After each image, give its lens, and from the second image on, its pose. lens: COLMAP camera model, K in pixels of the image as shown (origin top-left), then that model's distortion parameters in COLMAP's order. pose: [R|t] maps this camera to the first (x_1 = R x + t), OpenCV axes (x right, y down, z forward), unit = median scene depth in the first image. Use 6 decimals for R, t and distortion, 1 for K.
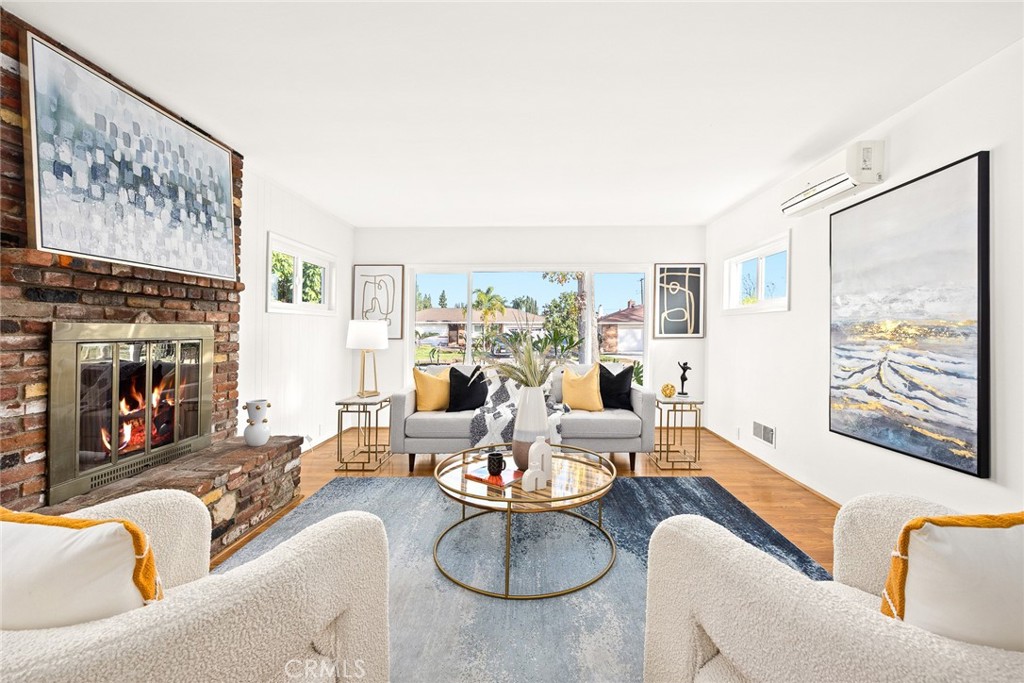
lens RADIAL K [[418.5, 0, 507.7], [0, 418.5, 338.4], [0, 0, 1]] dist [-0.001403, -0.000121]
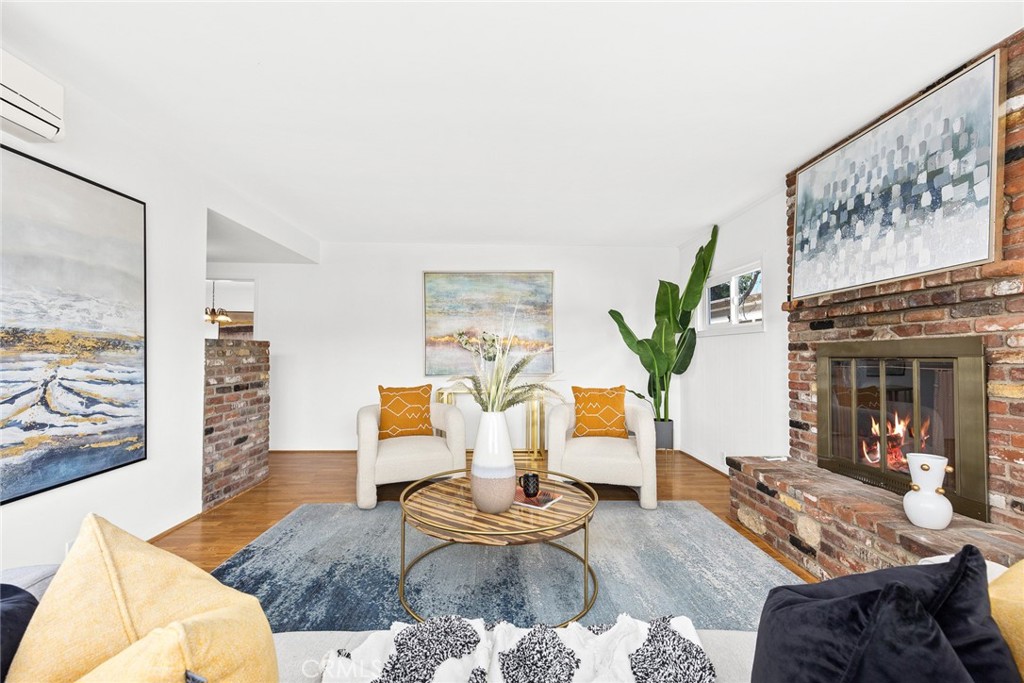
lens RADIAL K [[418.5, 0, 507.7], [0, 418.5, 338.4], [0, 0, 1]] dist [-0.001403, -0.000121]
pose [[-0.997445, -0.008455, -0.070930, 0.099541], [-0.007070, 0.999780, -0.019758, -0.016609], [0.071081, -0.019206, -0.997286, 1.978745]]
